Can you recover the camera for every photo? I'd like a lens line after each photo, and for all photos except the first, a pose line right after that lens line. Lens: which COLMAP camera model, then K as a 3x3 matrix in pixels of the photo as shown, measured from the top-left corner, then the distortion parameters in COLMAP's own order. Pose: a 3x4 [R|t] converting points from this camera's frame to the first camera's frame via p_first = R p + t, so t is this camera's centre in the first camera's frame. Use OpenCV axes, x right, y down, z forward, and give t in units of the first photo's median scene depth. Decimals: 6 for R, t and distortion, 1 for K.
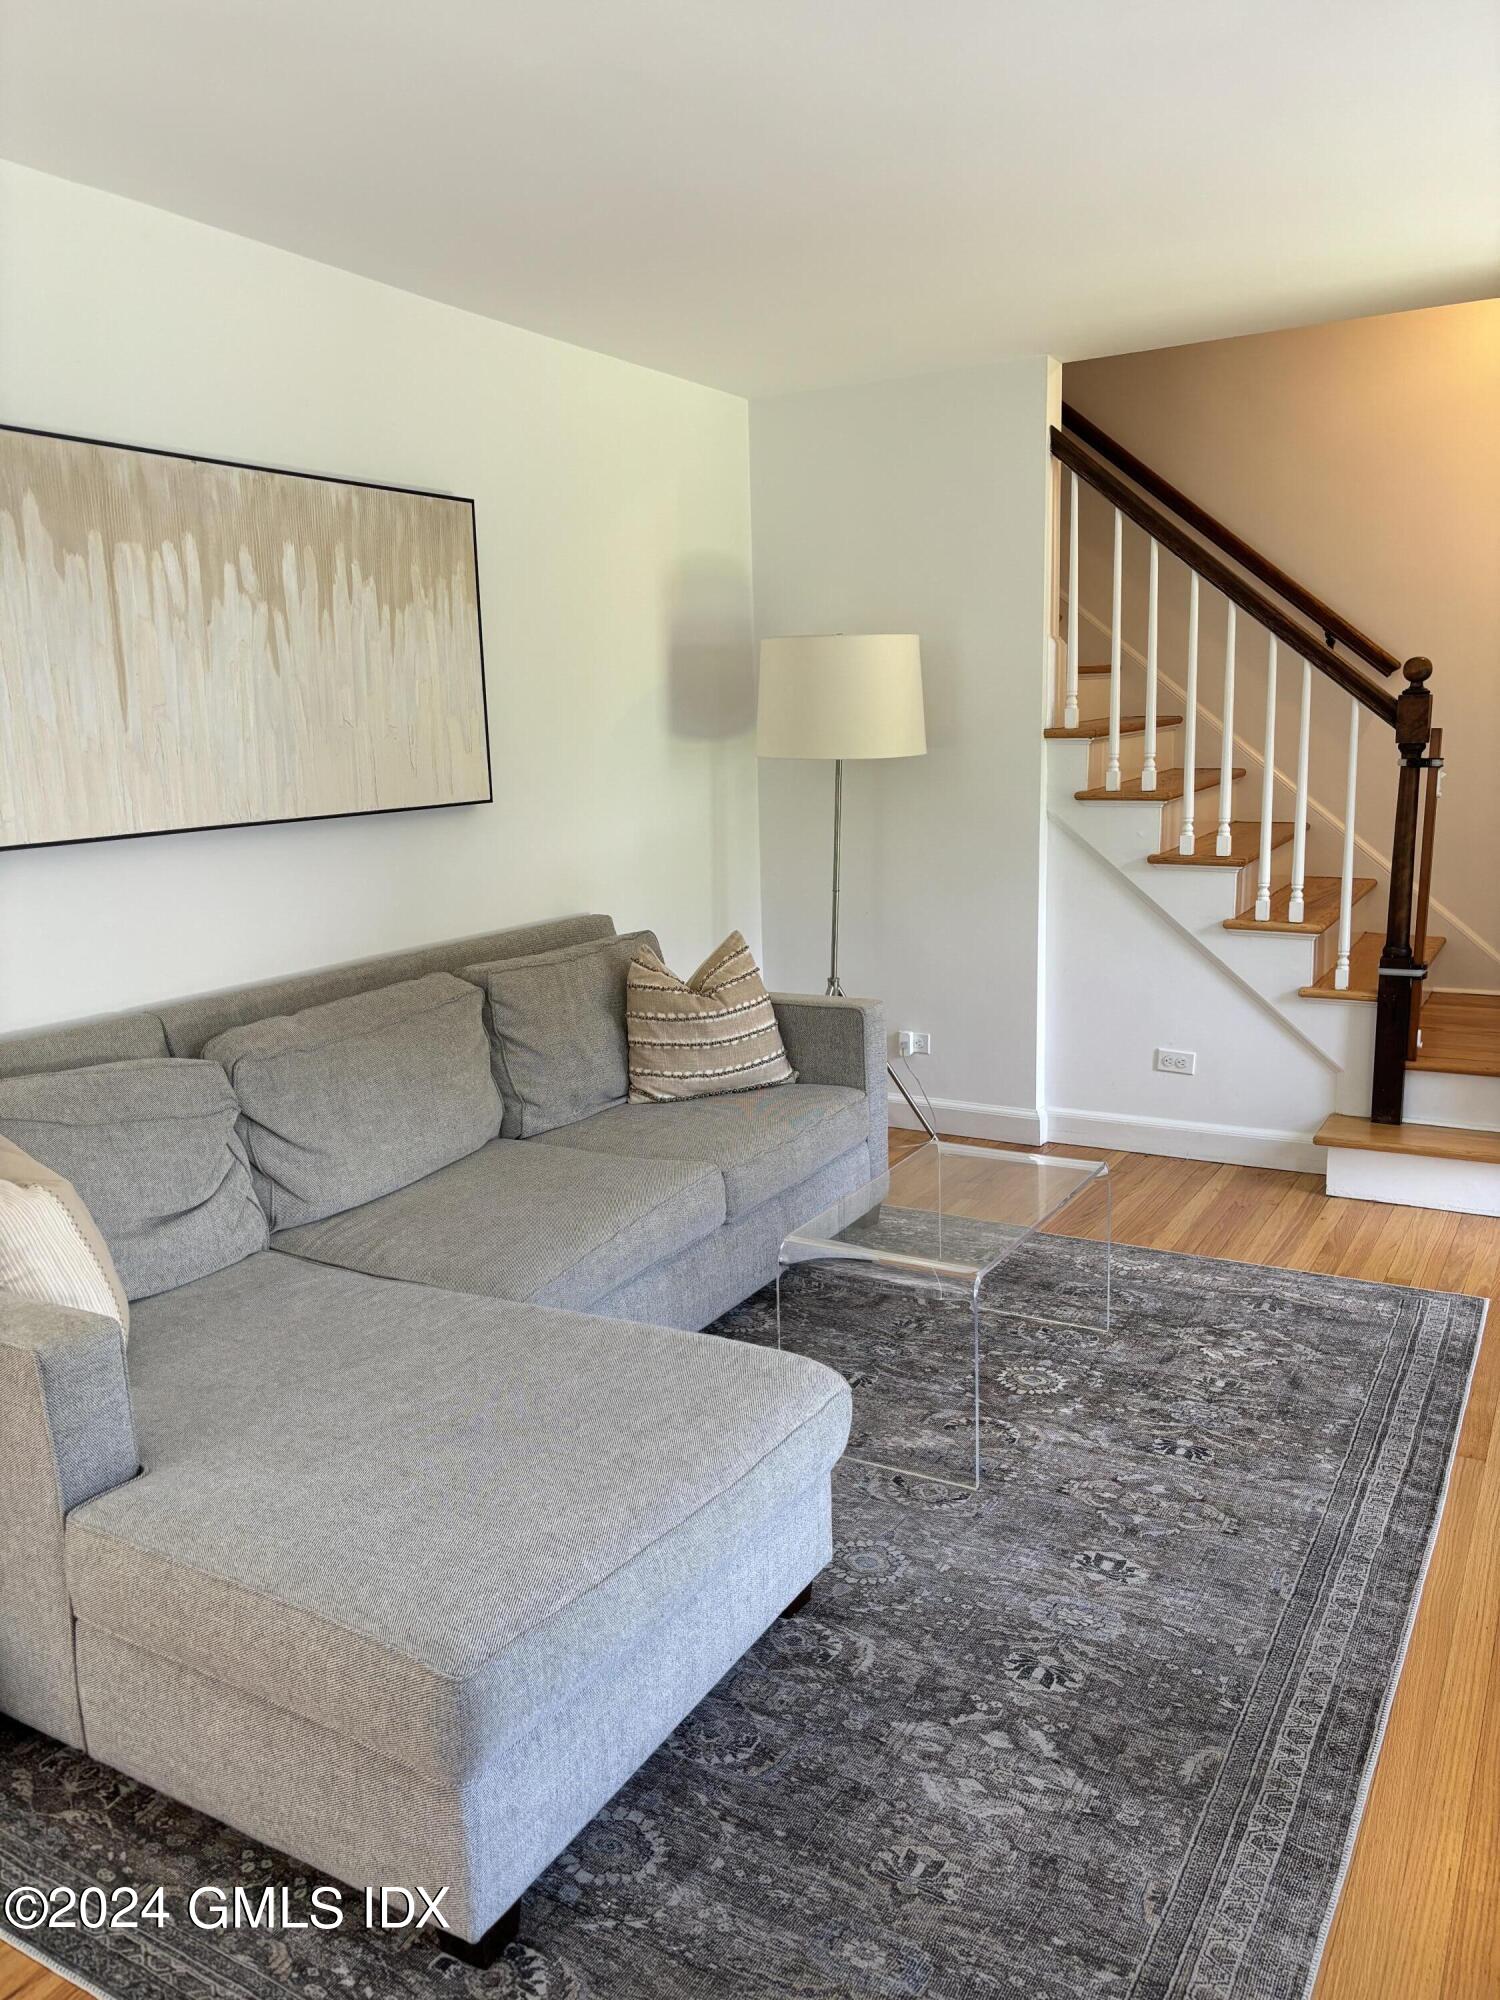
lens RADIAL K [[1529.1, 0, 746.3], [0, 1529.1, 999.2], [0, 0, 1]] dist [0.056230, -0.041702]
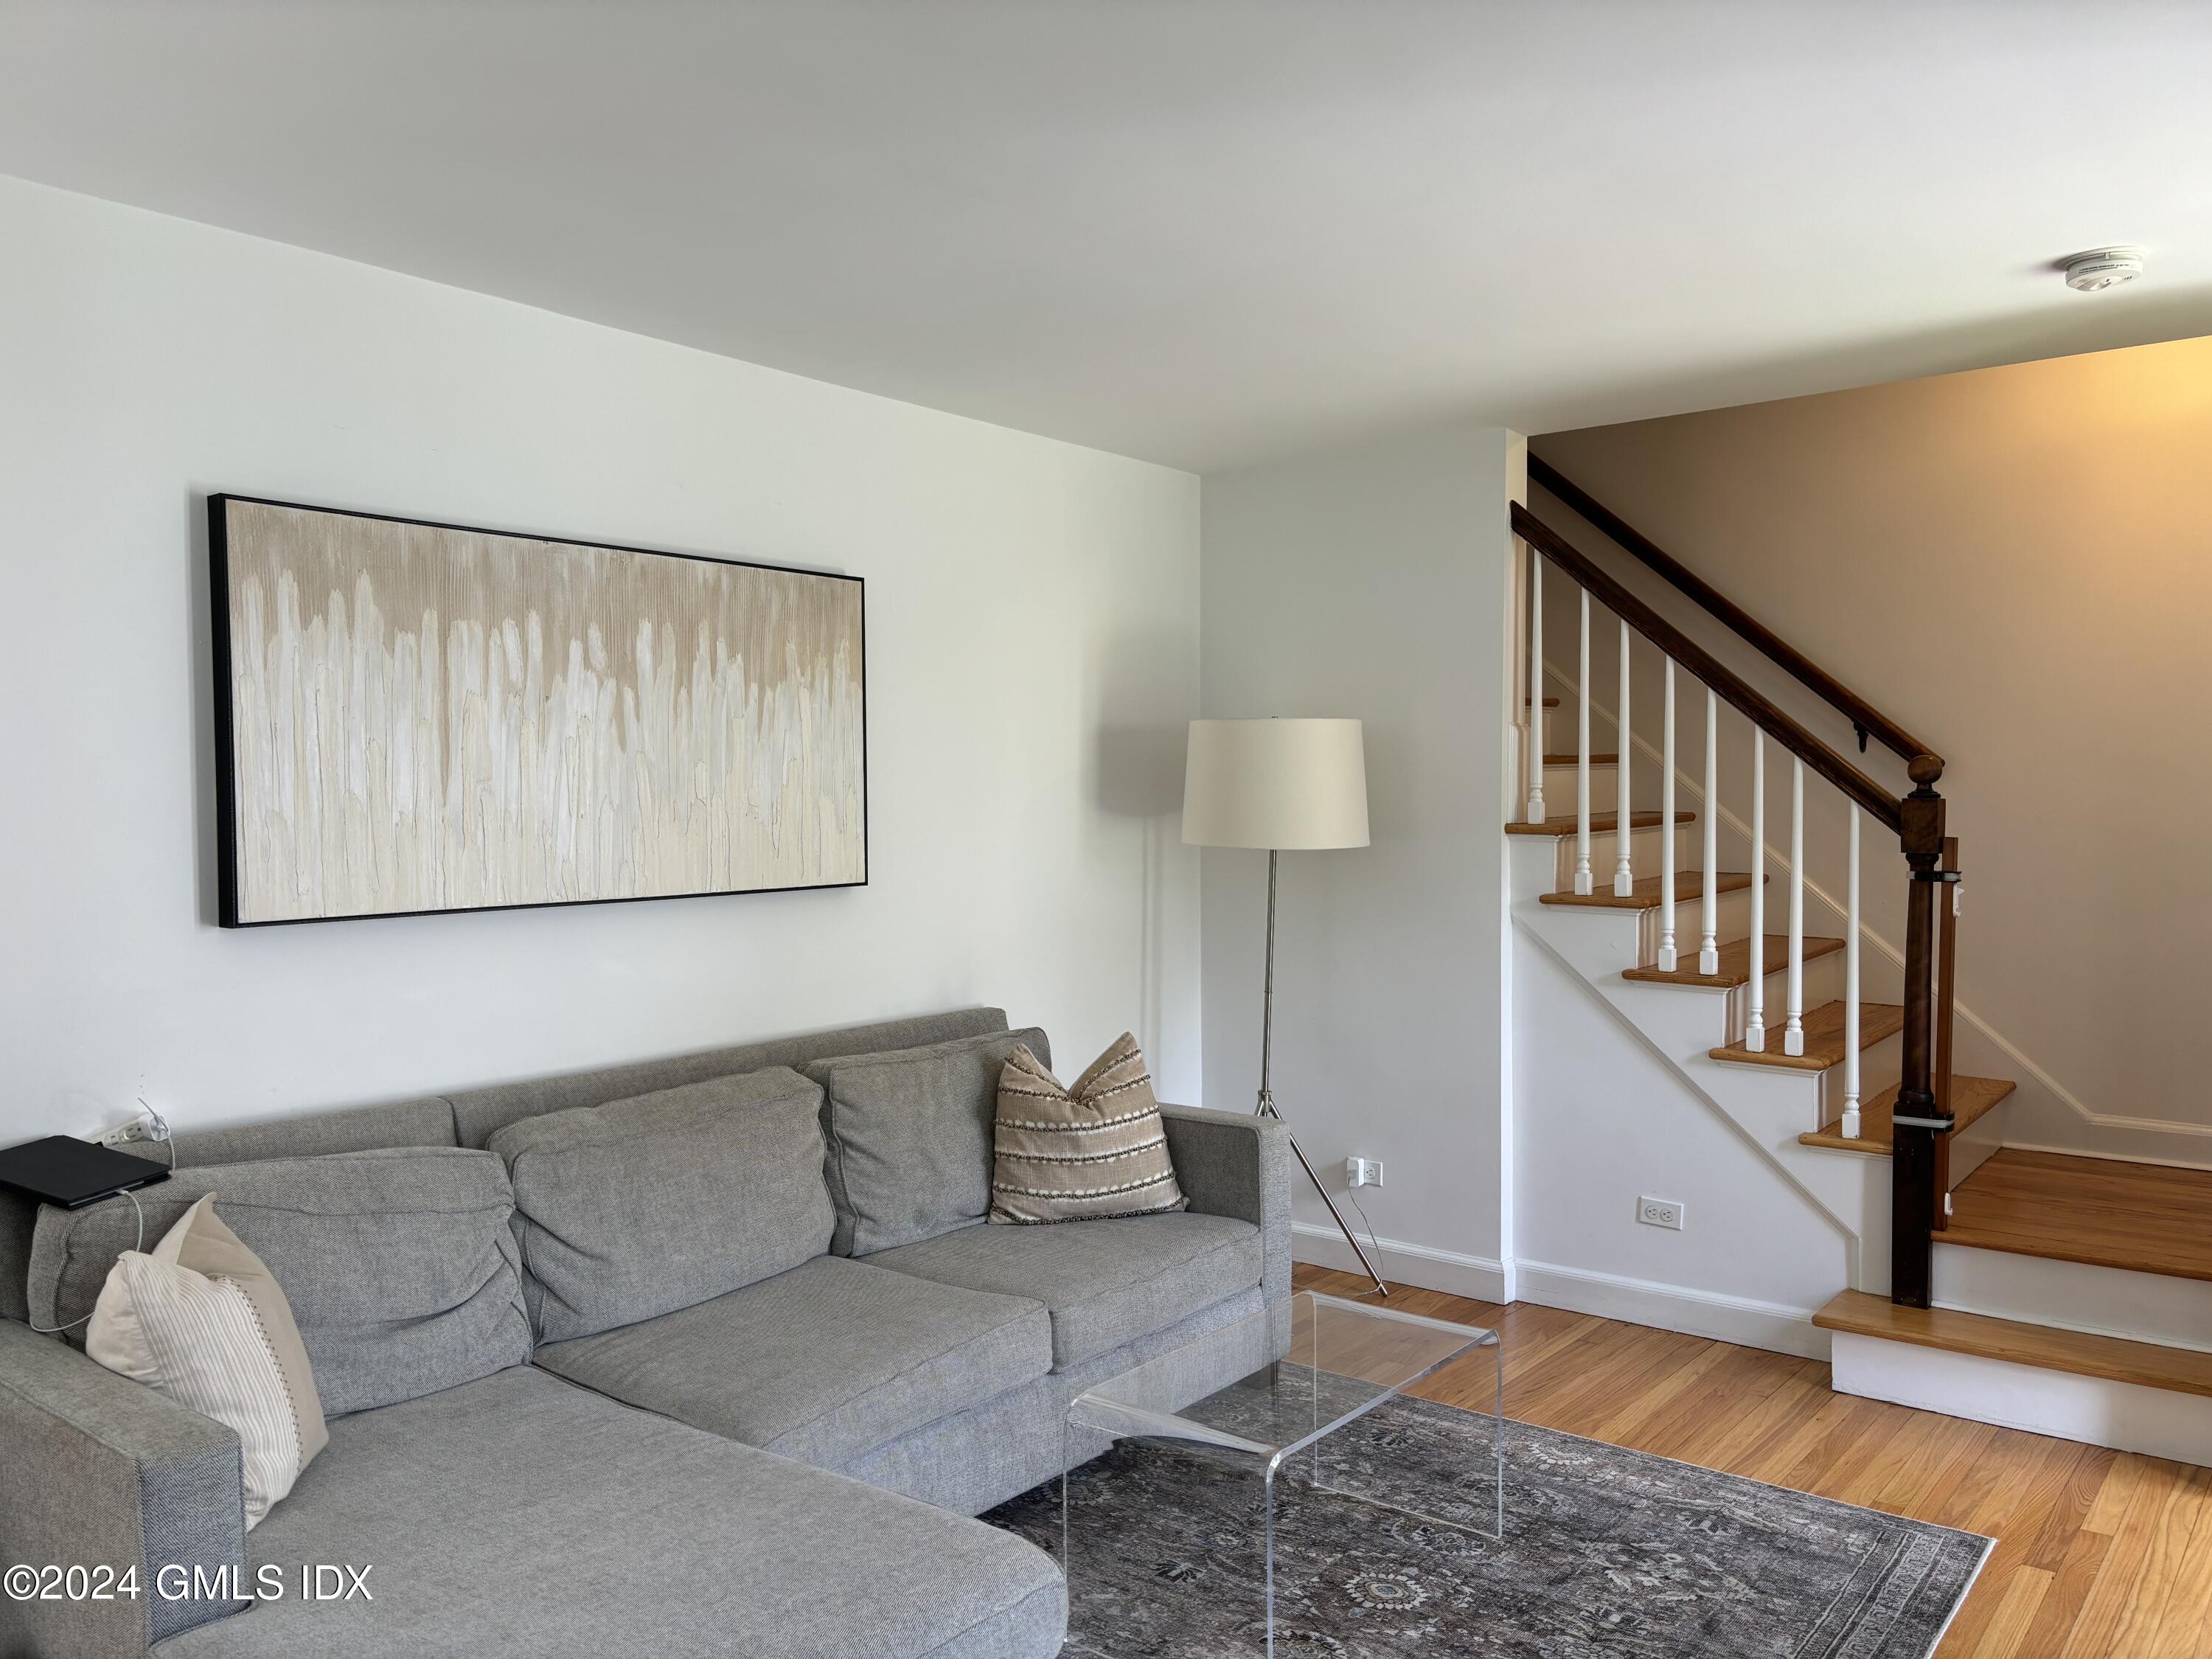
lens RADIAL K [[1691.2, 0, 1117.4], [0, 1691.2, 839.3], [0, 0, 1]] dist [0.056230, -0.041702]
pose [[0.988831, 0.028306, -0.146331, 0.141407], [-0.050326, 0.987549, -0.149046, -0.009854], [0.140290, 0.154745, 0.977943, 0.002423]]
